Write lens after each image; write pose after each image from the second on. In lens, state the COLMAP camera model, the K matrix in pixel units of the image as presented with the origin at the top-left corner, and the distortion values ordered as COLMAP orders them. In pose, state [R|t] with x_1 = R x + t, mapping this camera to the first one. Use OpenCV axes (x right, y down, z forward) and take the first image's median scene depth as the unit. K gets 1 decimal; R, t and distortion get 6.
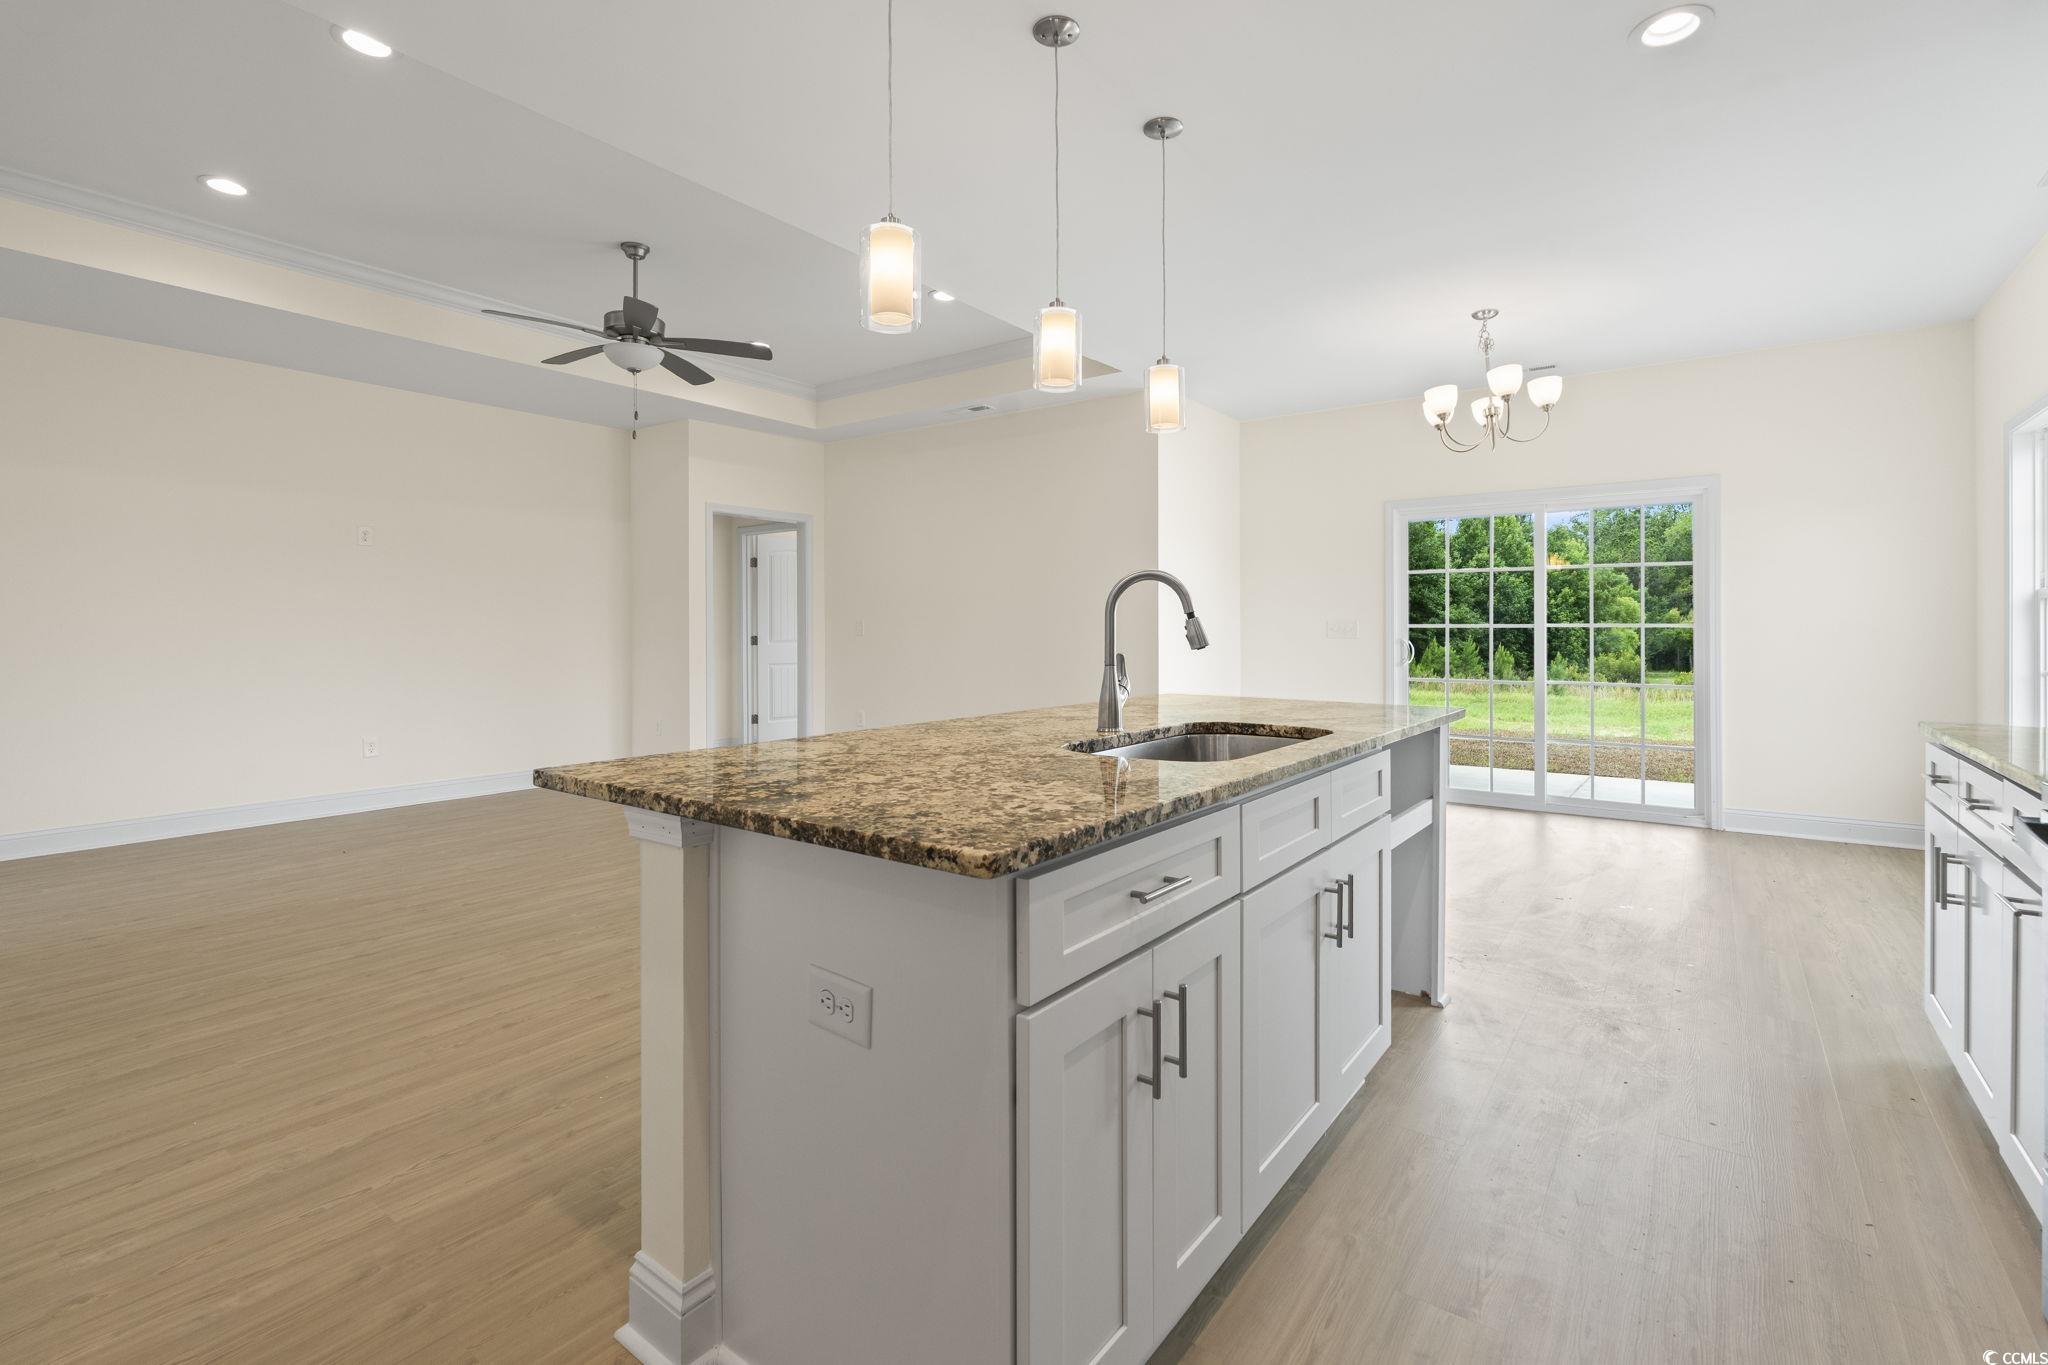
lens RADIAL K [[923.2, 0, 1028.0], [0, 923.2, 627.0], [0, 0, 1]] dist [-0.001987, -0.000666]
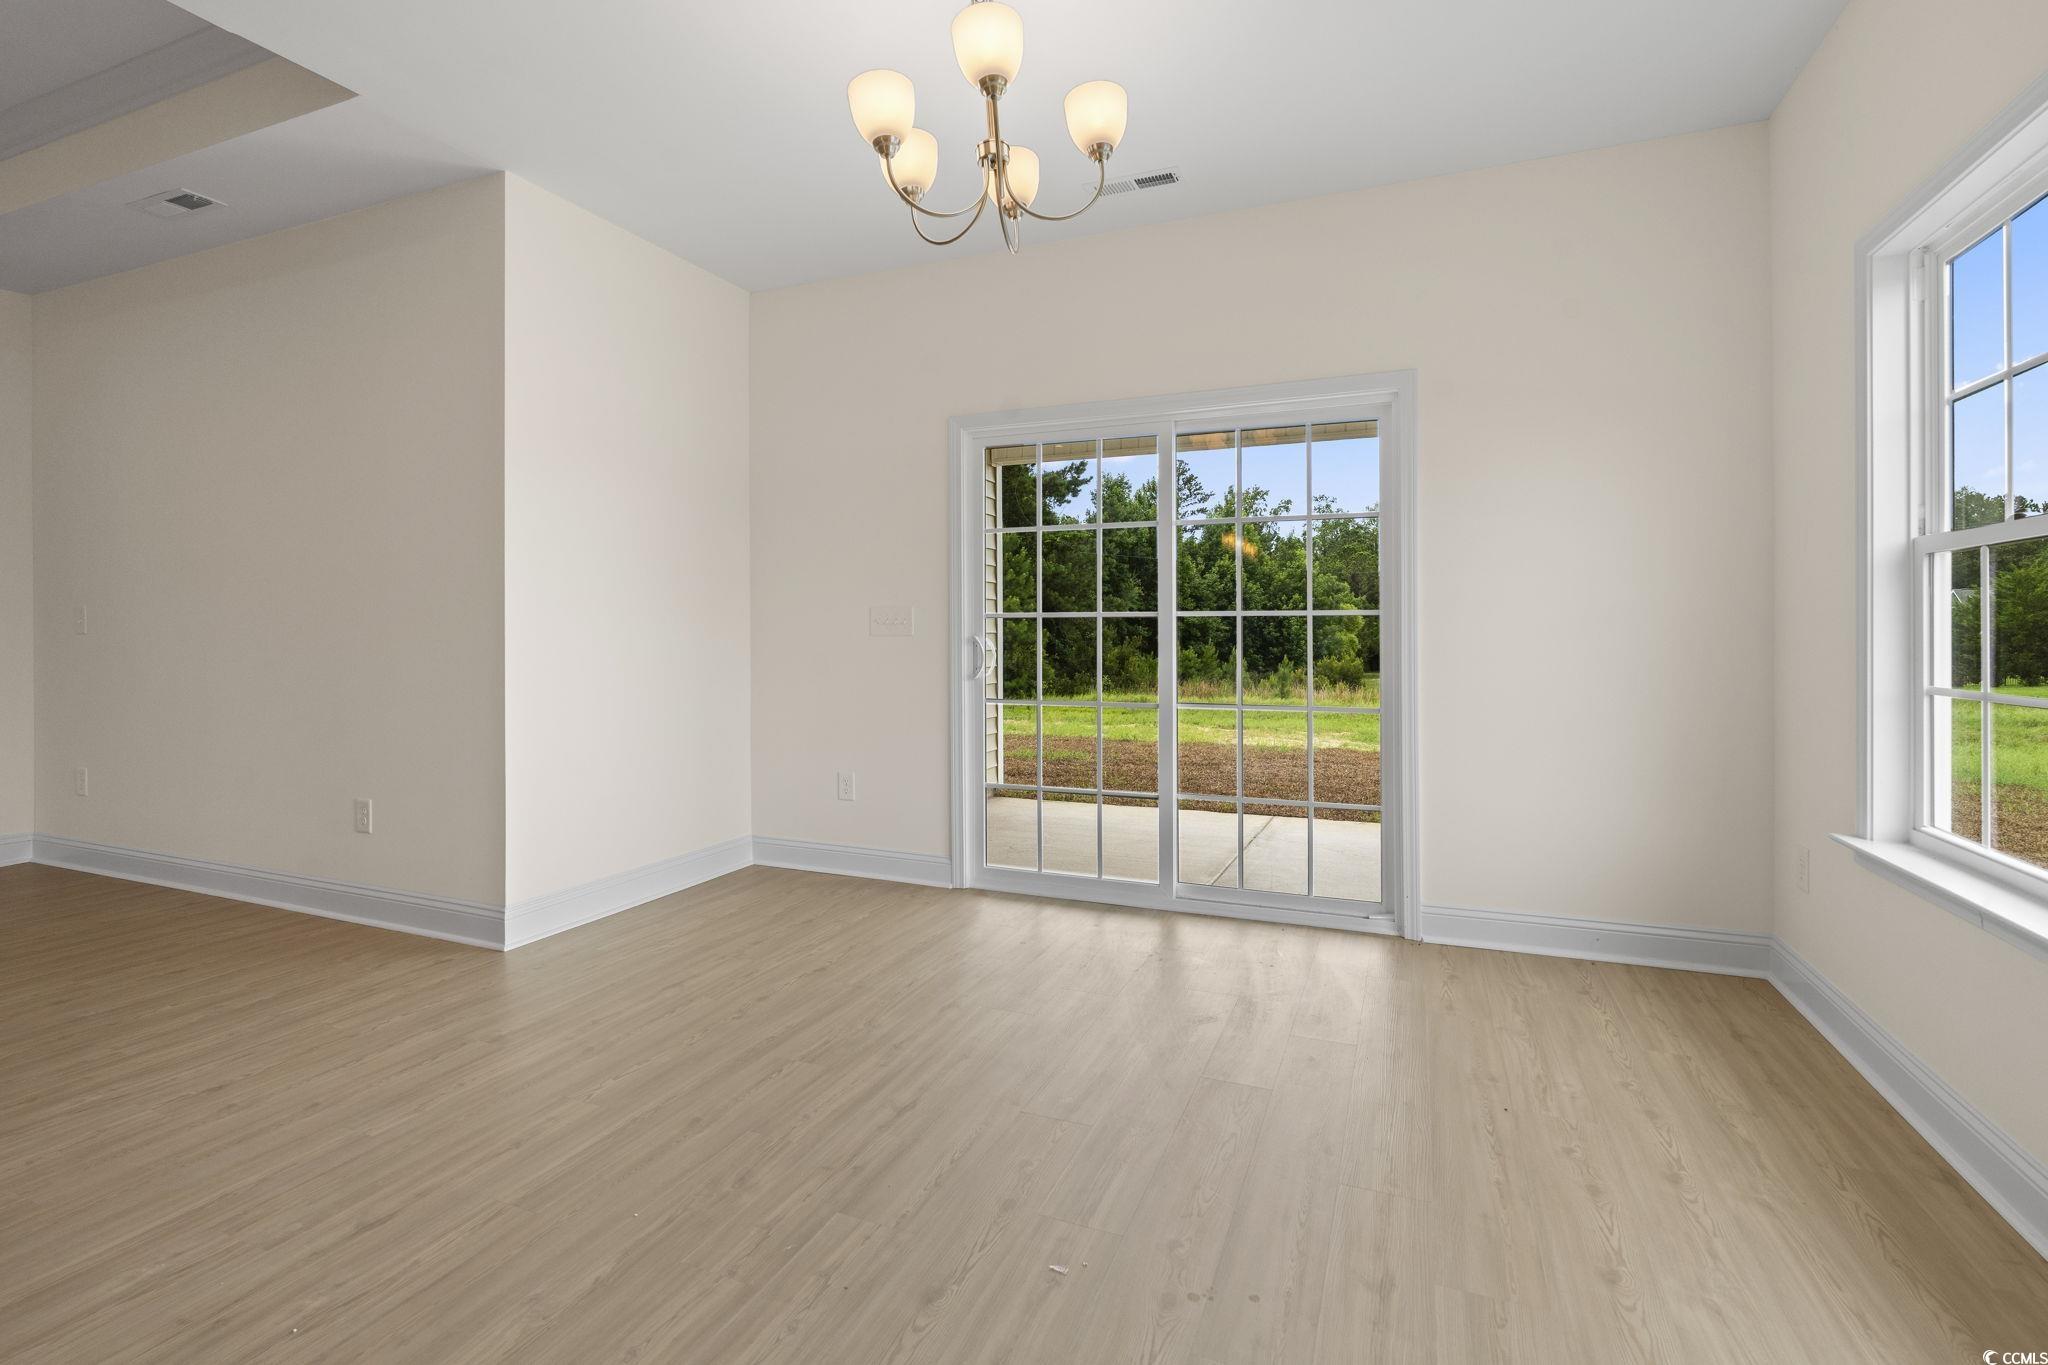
lens RADIAL K [[925.5, 0, 1037.1], [0, 925.5, 628.9], [0, 0, 1]] dist [-0.001161, -0.000079]
pose [[0.969382, 0.001389, 0.245555, 0.335304], [-0.000526, 0.999993, -0.003580, 0.011364], [-0.245558, 0.003341, 0.969376, 0.438133]]
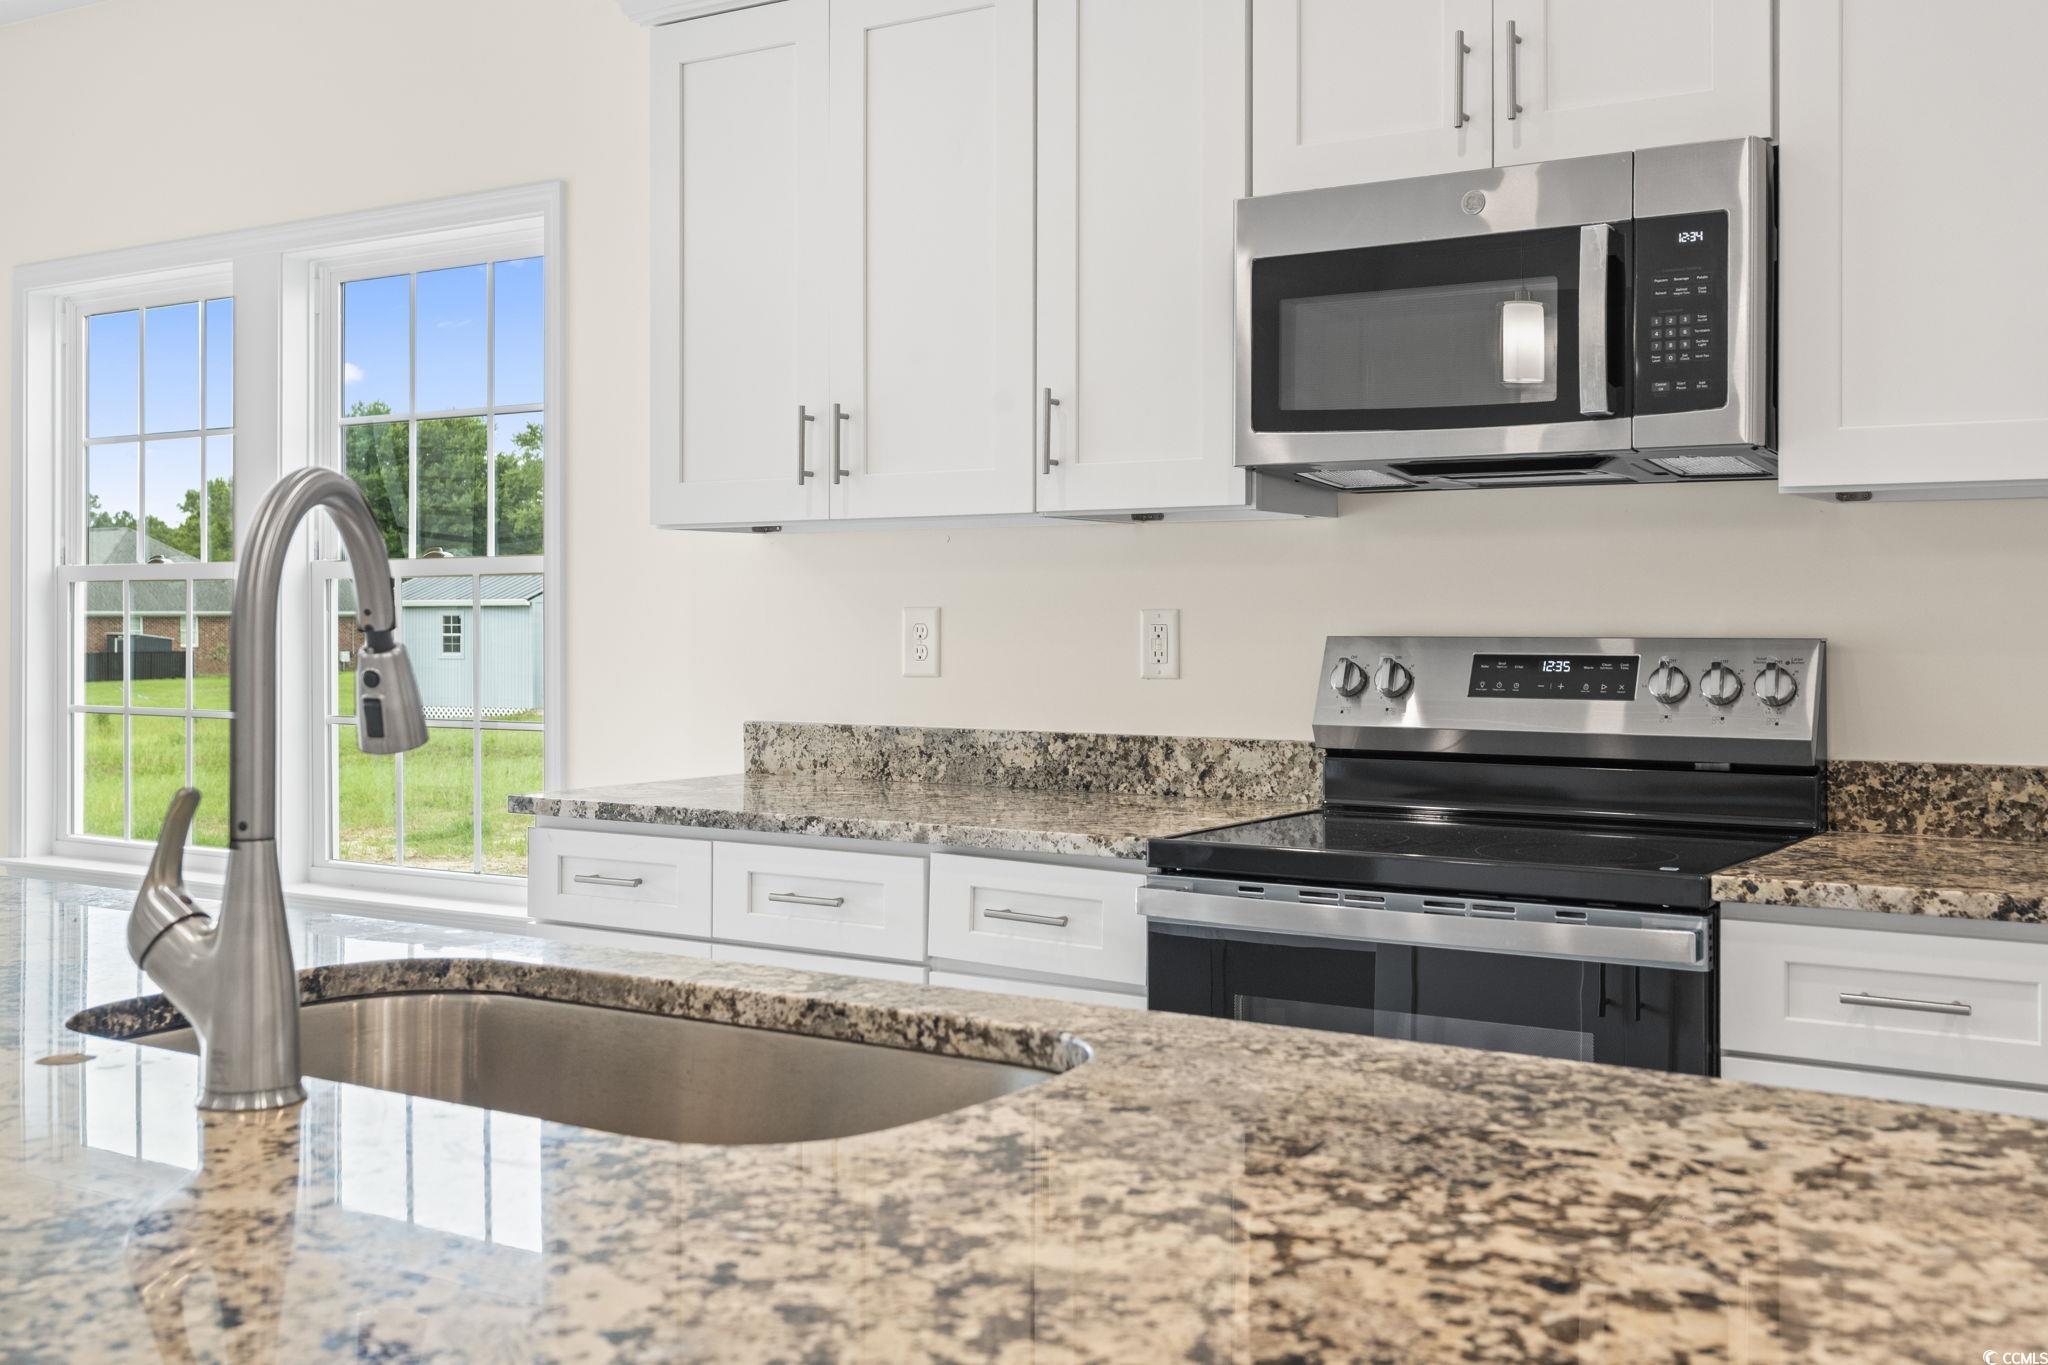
lens RADIAL K [[2106.5, 0, 1023.3], [0, 2106.5, 602.2], [0, 0, 1]] dist [-0.000086, 0.003276]
pose [[-0.060052, 0.004611, 0.998185, -0.204549], [-0.003542, 0.999982, -0.004832, -0.008374], [-0.998189, -0.003826, -0.060035, 0.338746]]
